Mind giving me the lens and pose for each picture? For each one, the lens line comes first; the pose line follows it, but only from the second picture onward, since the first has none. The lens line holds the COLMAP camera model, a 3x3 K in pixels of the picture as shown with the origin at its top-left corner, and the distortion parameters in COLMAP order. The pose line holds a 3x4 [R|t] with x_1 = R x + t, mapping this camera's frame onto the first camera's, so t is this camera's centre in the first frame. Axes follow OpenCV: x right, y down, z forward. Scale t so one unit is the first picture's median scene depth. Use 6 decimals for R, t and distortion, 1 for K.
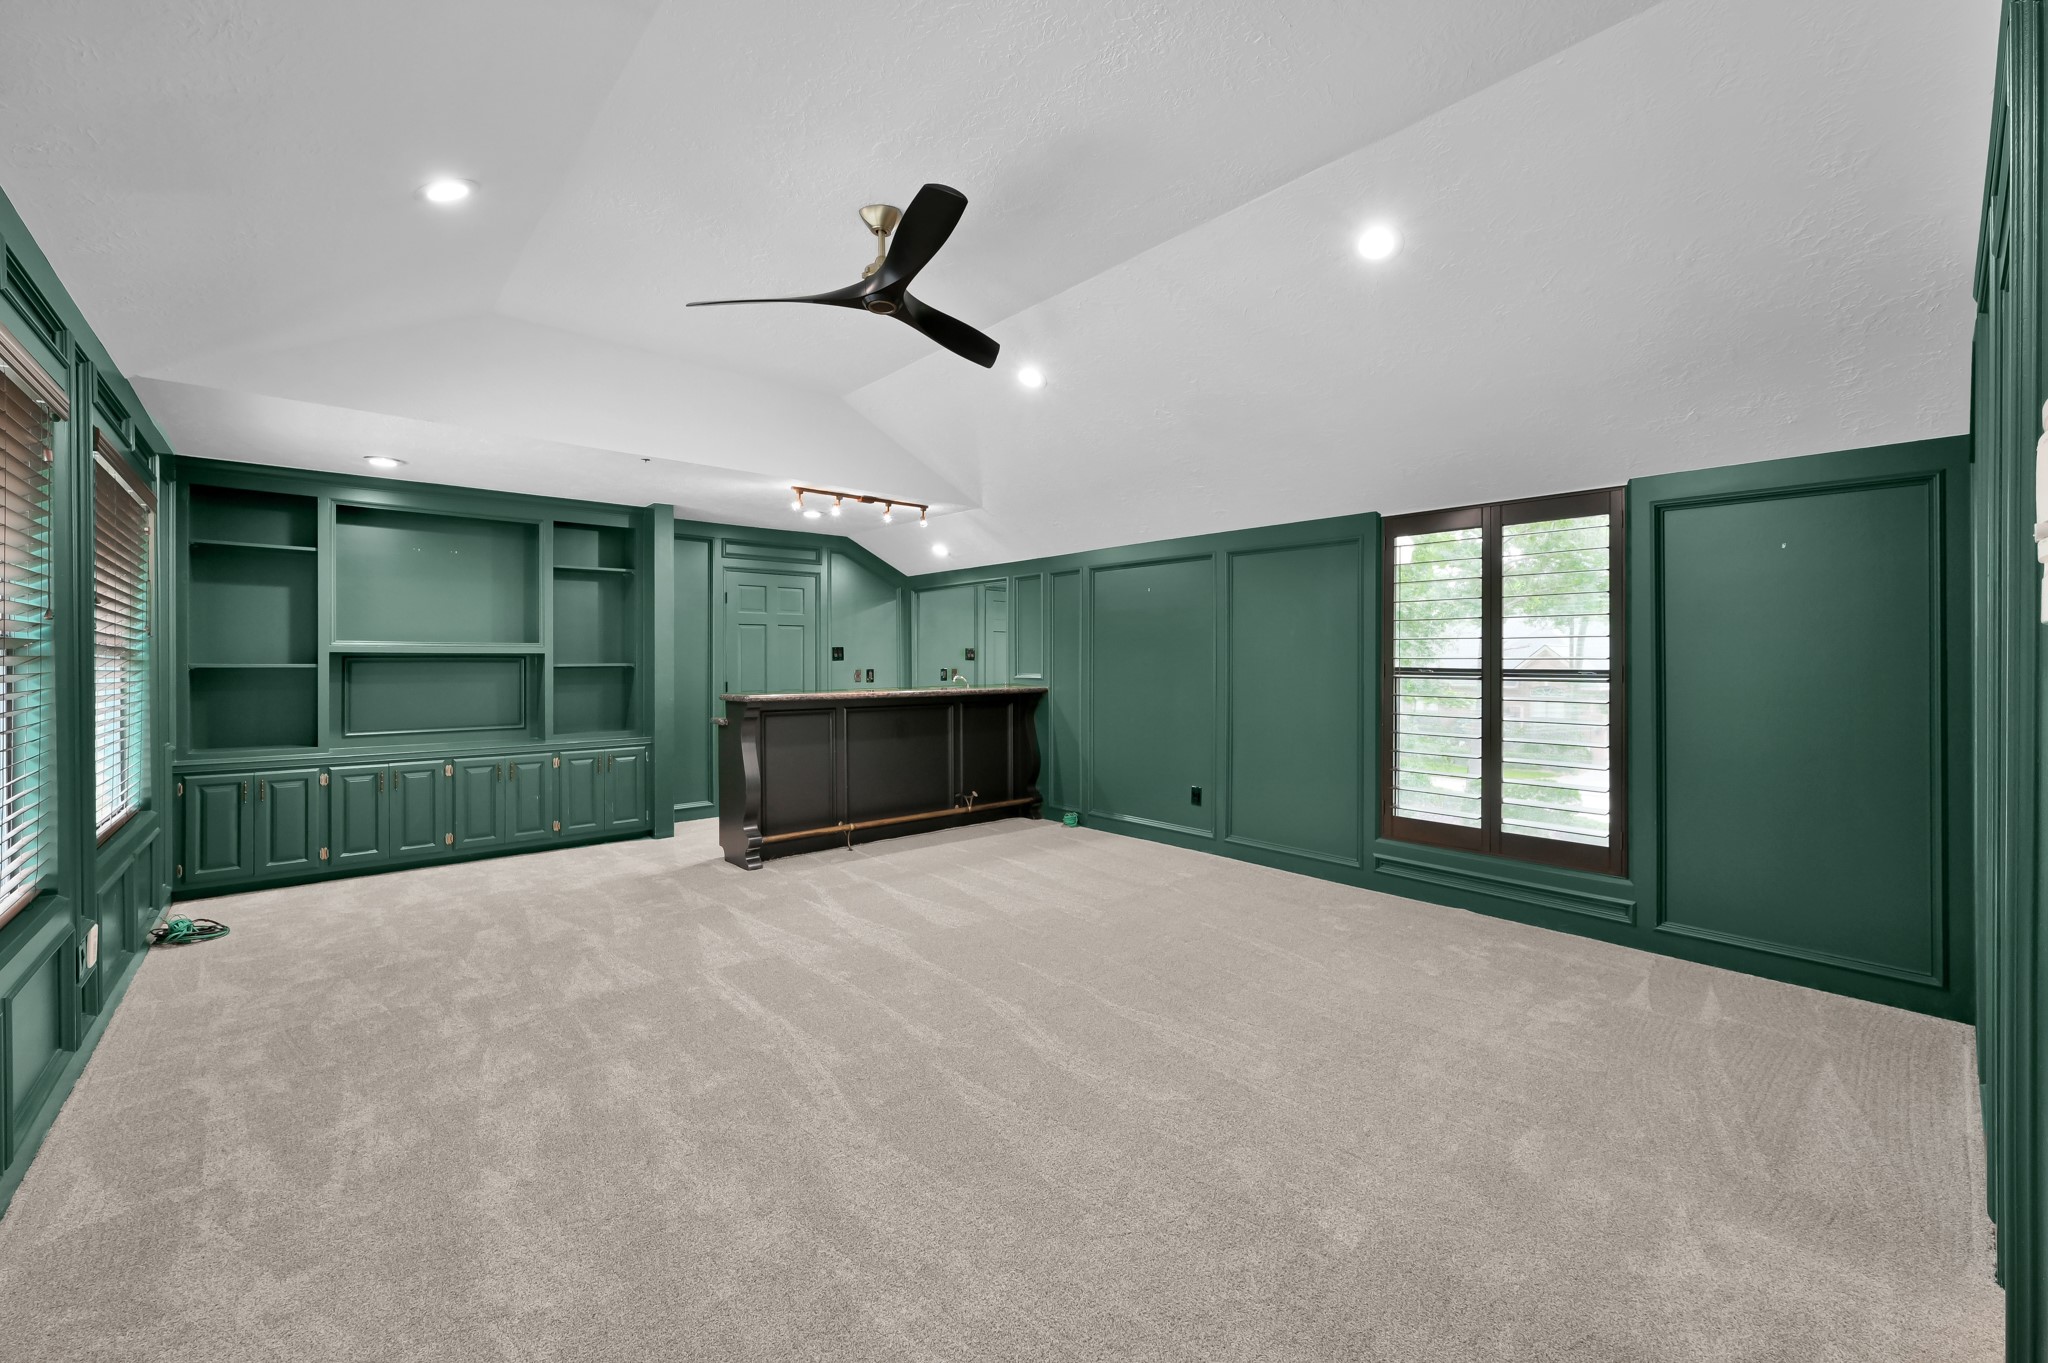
lens RADIAL K [[821.5, 0, 1023.7], [0, 821.5, 670.7], [0, 0, 1]] dist [-0.000109, -0.000005]
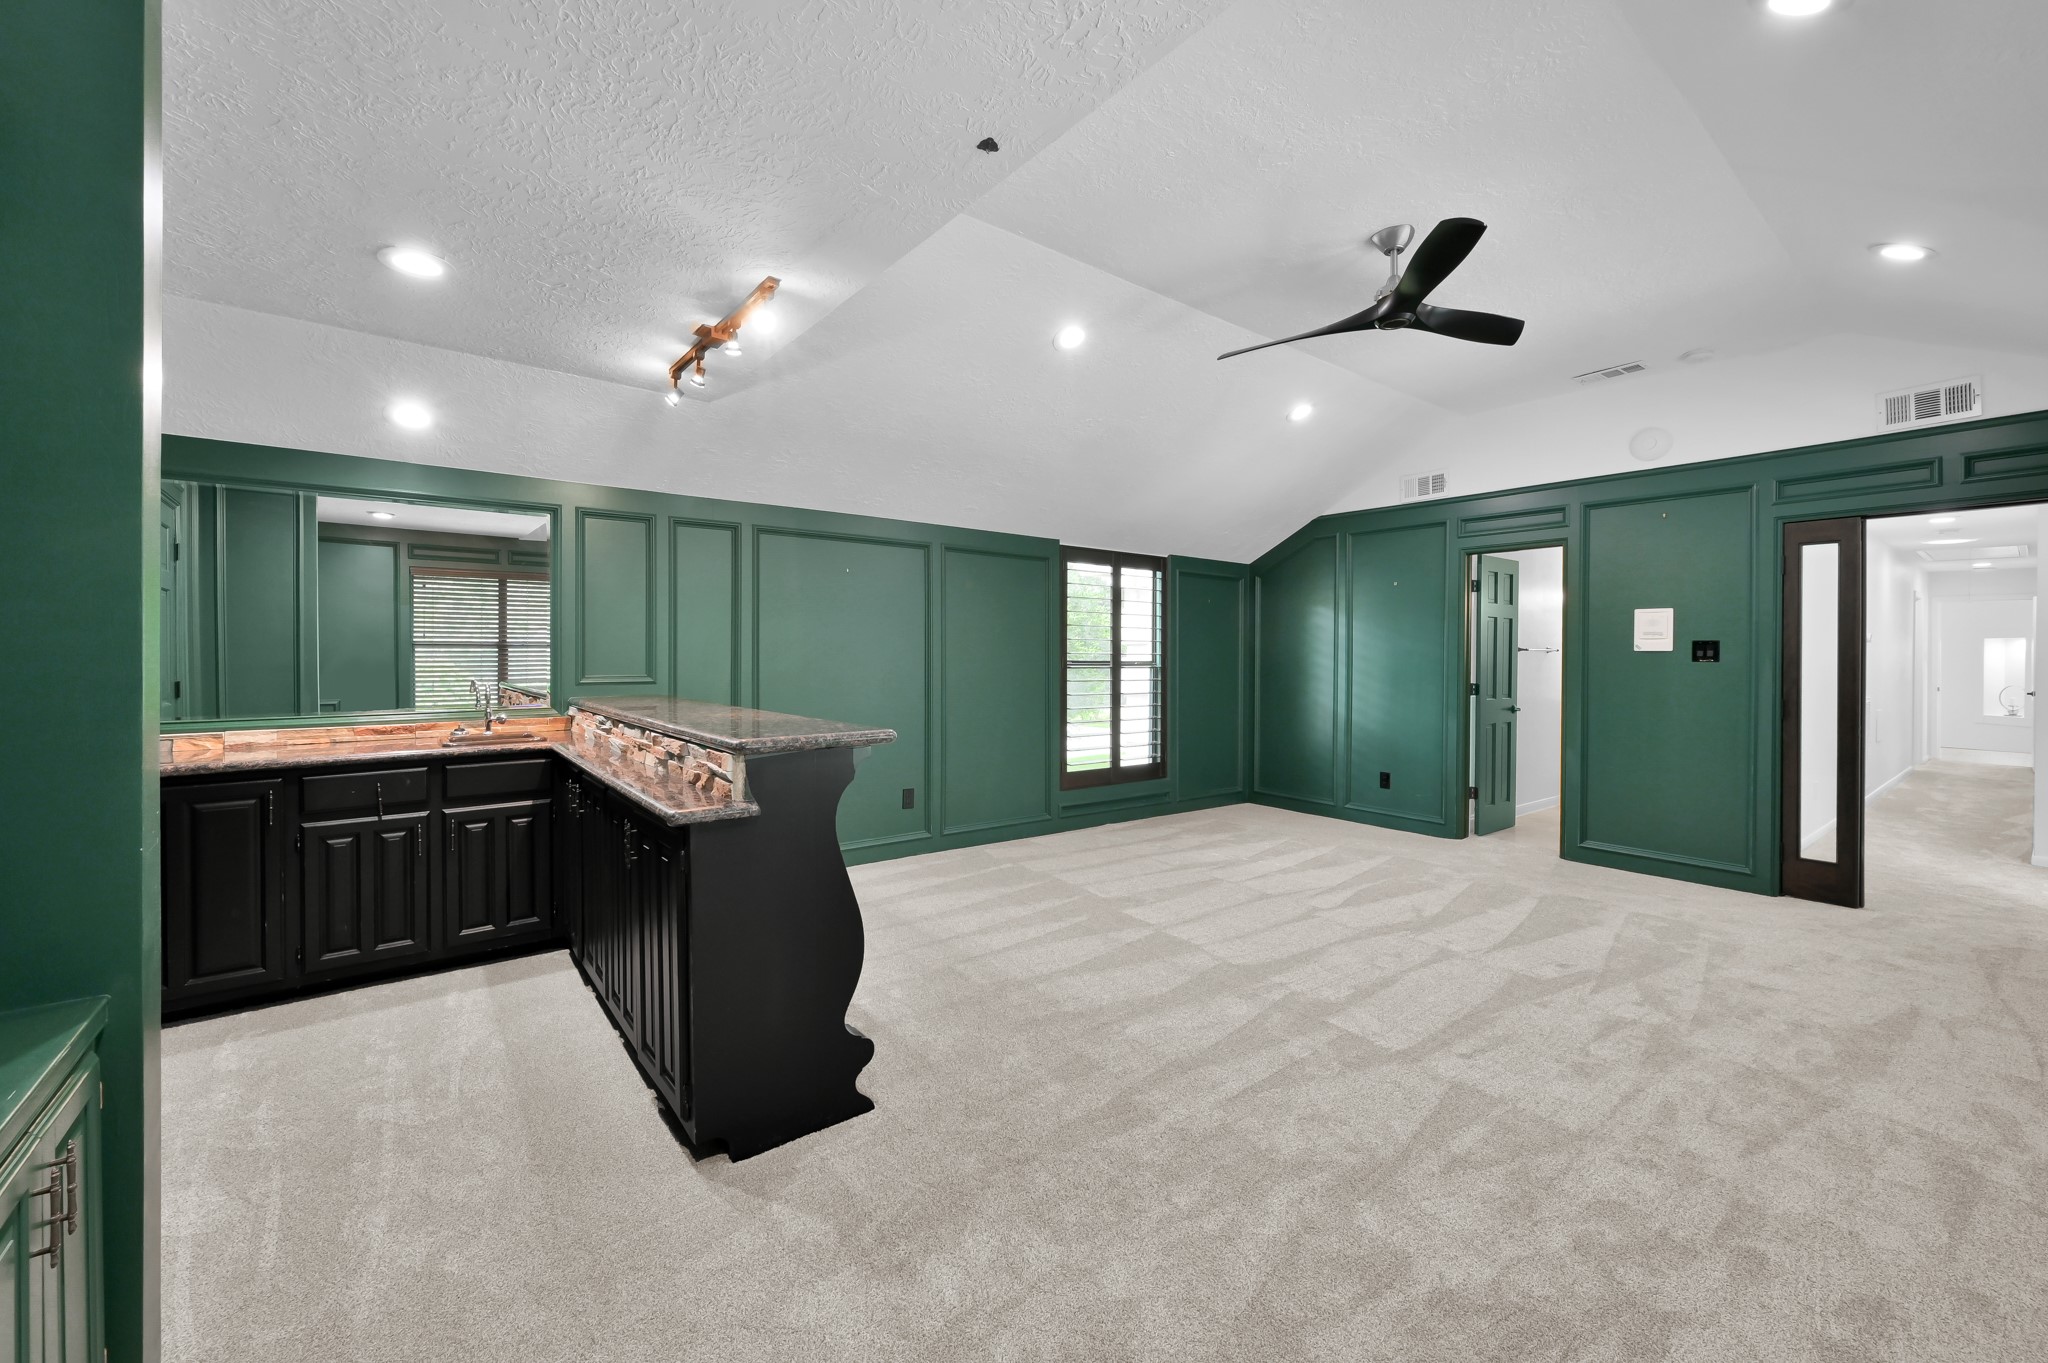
lens RADIAL K [[821.5, 0, 1022.8], [0, 821.5, 664.7], [0, 0, 1]] dist [-0.000109, -0.000005]
pose [[0.069451, -0.007971, 0.997554, -0.886986], [0.012581, 0.999896, 0.007114, -0.006725], [-0.997506, 0.012056, 0.069544, 0.990350]]
